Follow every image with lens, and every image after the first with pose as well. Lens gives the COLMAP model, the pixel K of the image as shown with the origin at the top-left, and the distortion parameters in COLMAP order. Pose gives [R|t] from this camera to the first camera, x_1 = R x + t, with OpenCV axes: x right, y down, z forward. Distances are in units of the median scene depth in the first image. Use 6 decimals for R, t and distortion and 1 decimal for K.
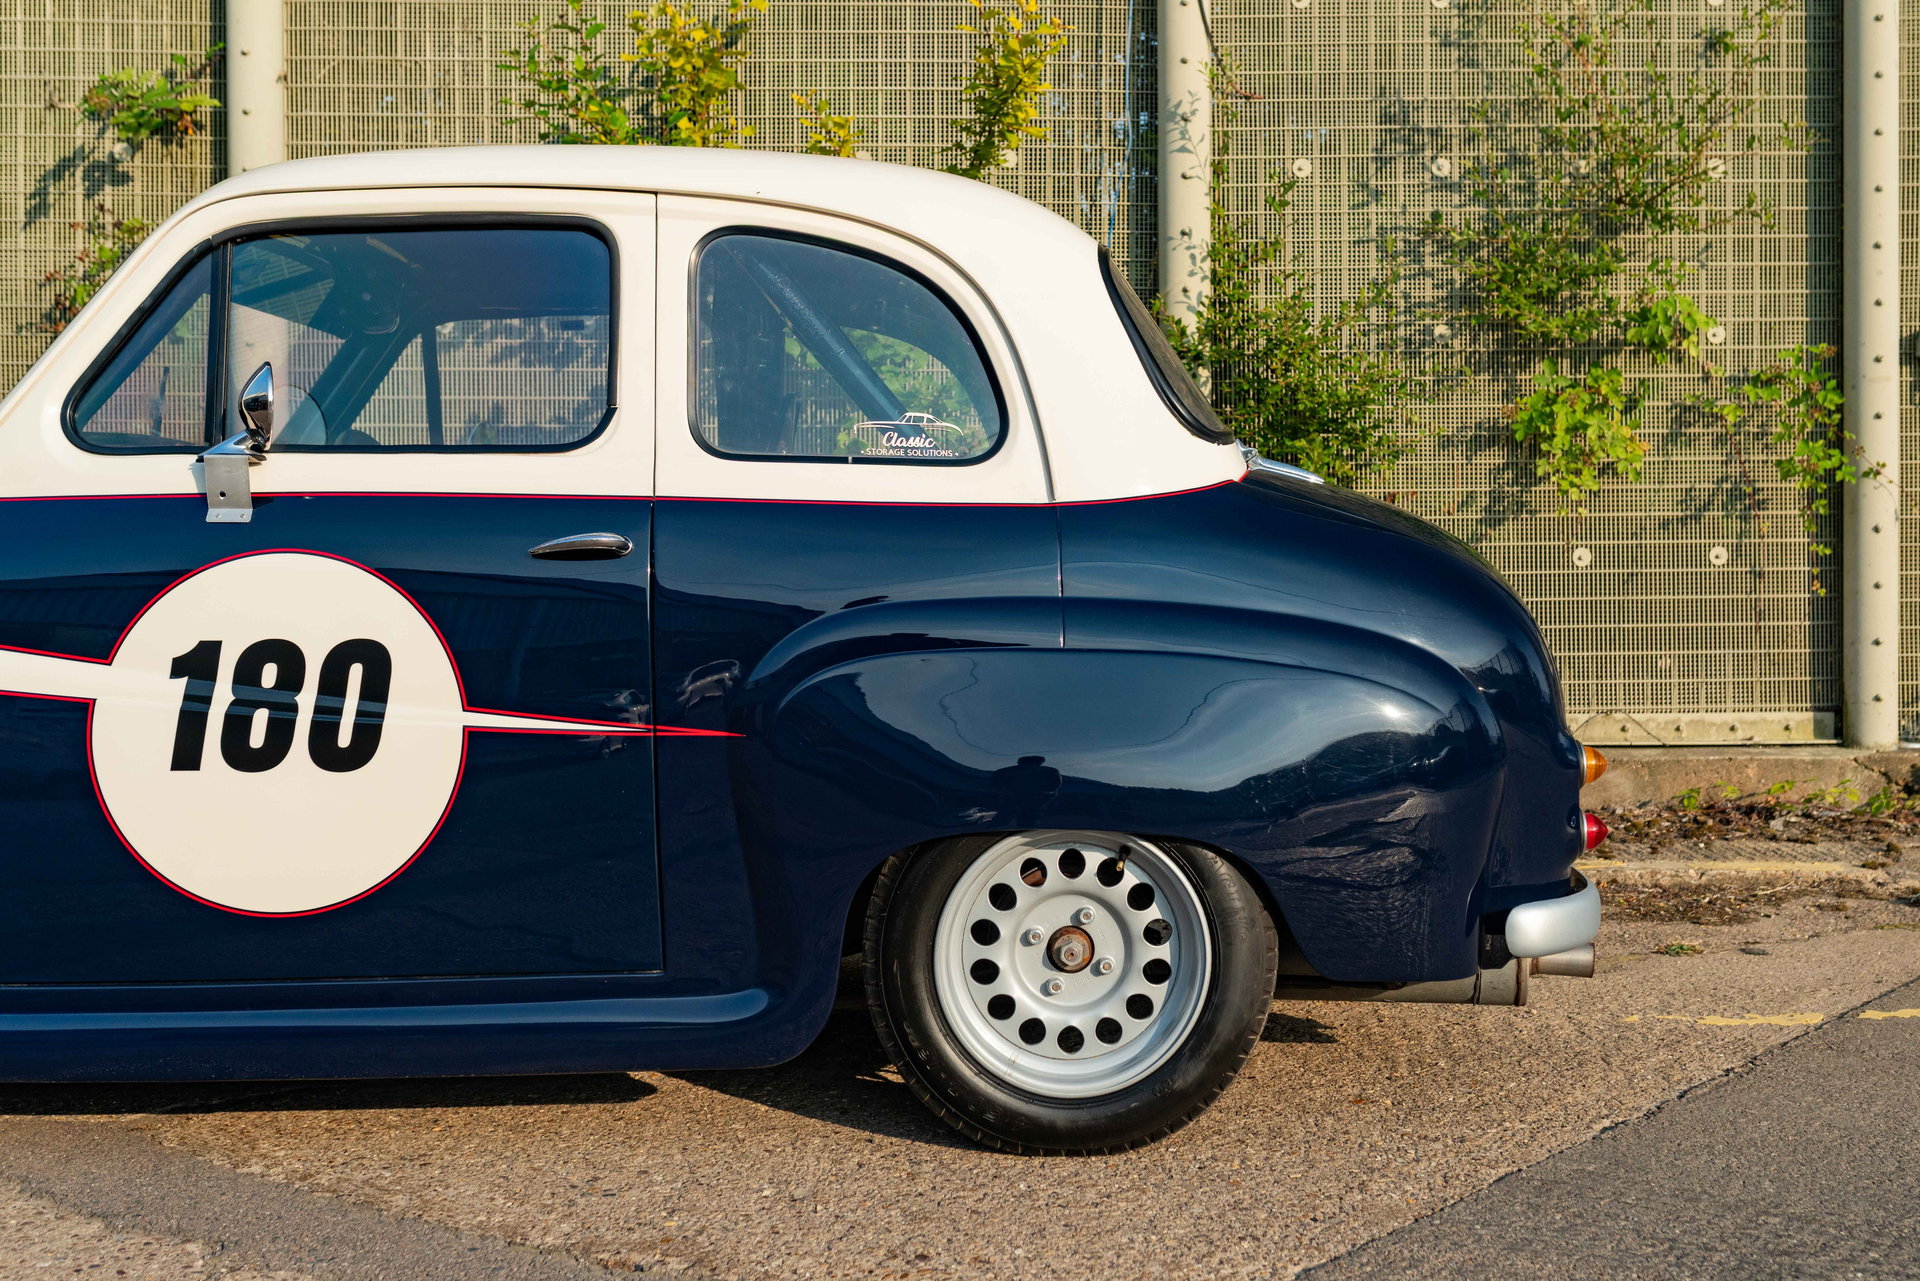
lens RADIAL K [[1986.7, 0, 1082.9], [0, 1986.7, 579.0], [0, 0, 1]] dist [0.009038, -0.010144]
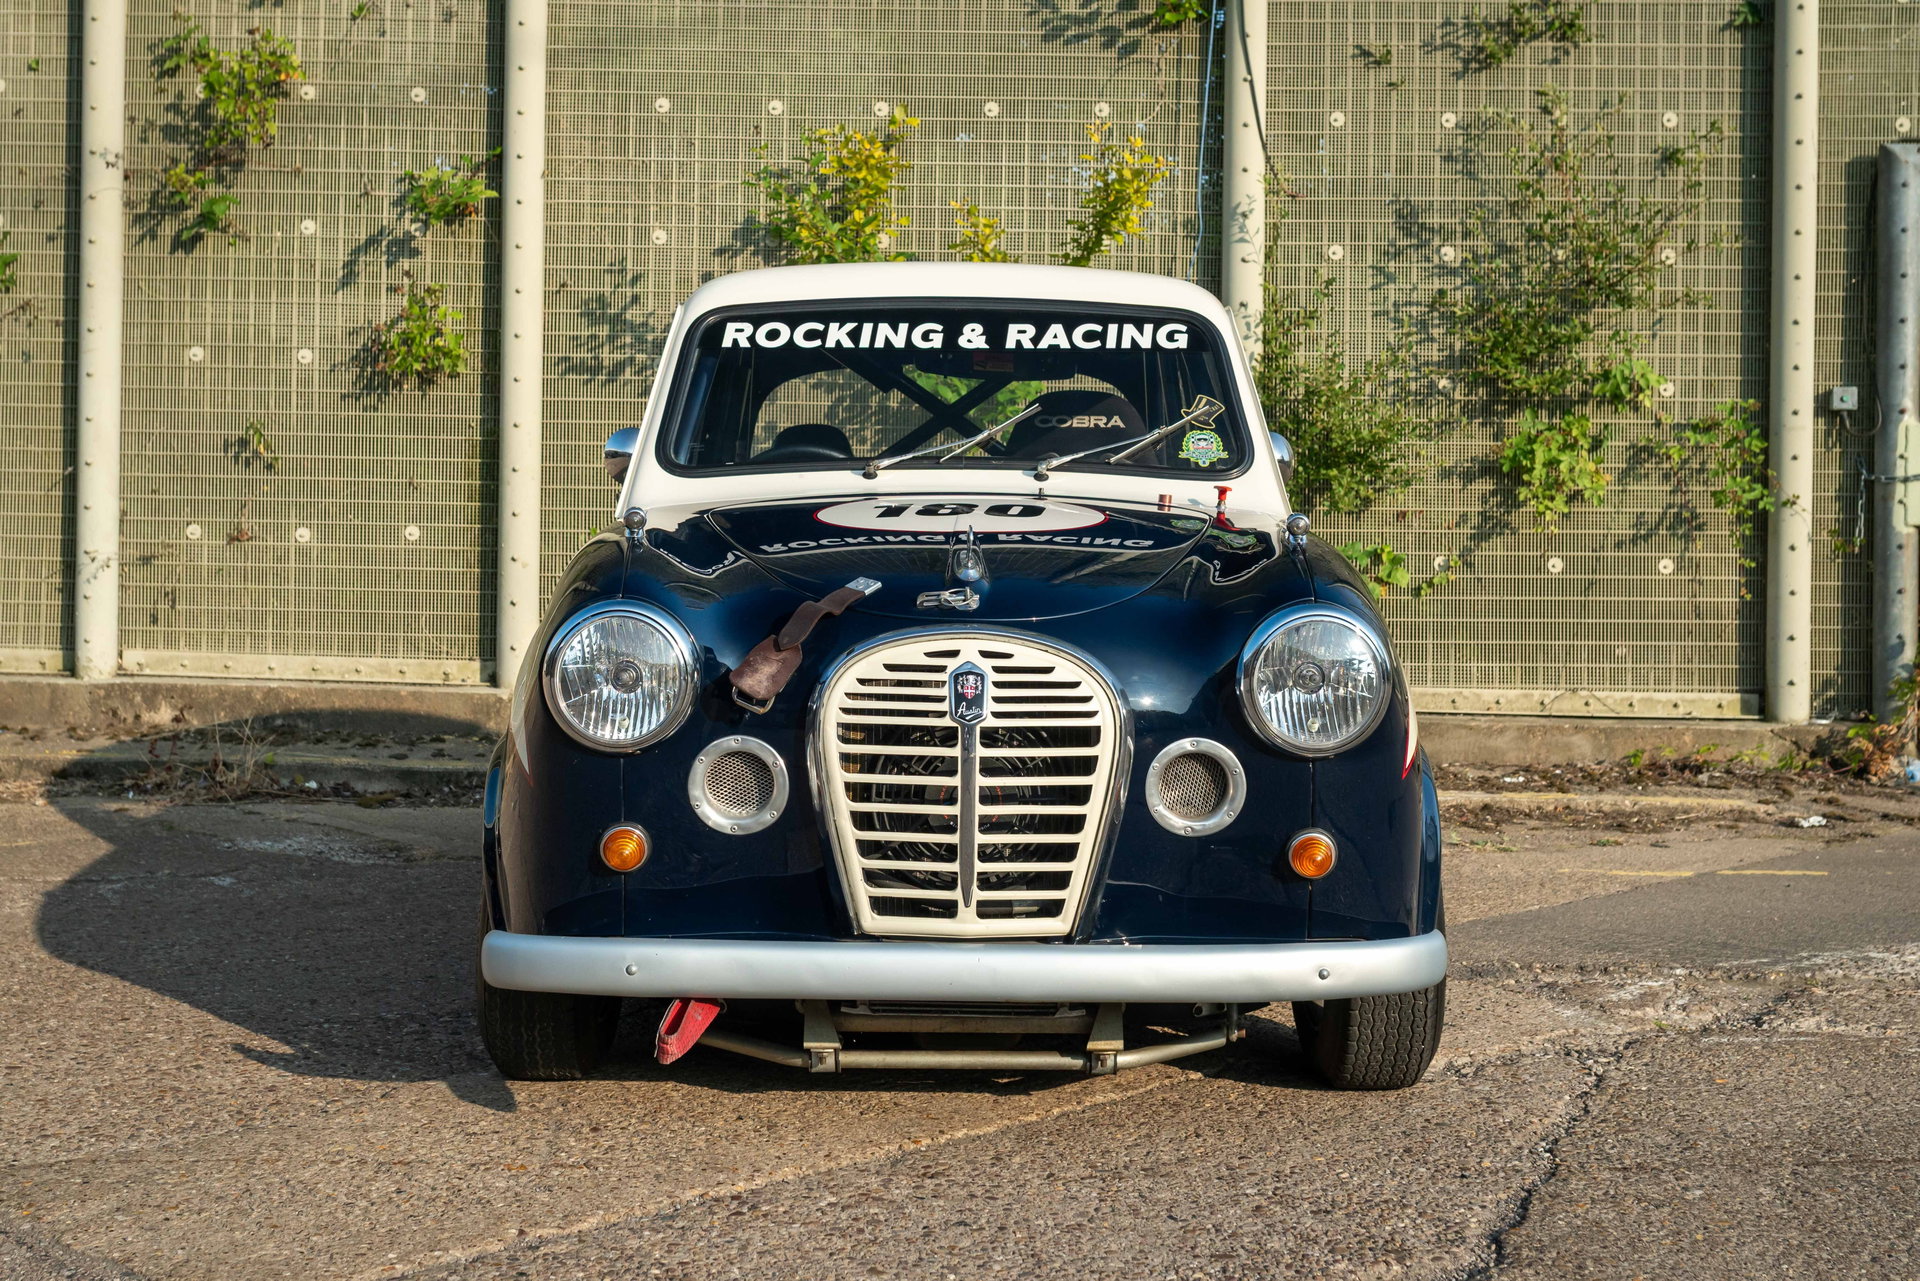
lens RADIAL K [[2254.5, 0, 929.8], [0, 2254.5, 546.8], [0, 0, 1]] dist [-0.002668, 0.025788]
pose [[0.998772, 0.019842, -0.045388, -0.080524], [-0.020533, 0.999679, -0.014827, 0.006744], [0.045079, 0.015741, 0.998859, -0.449160]]
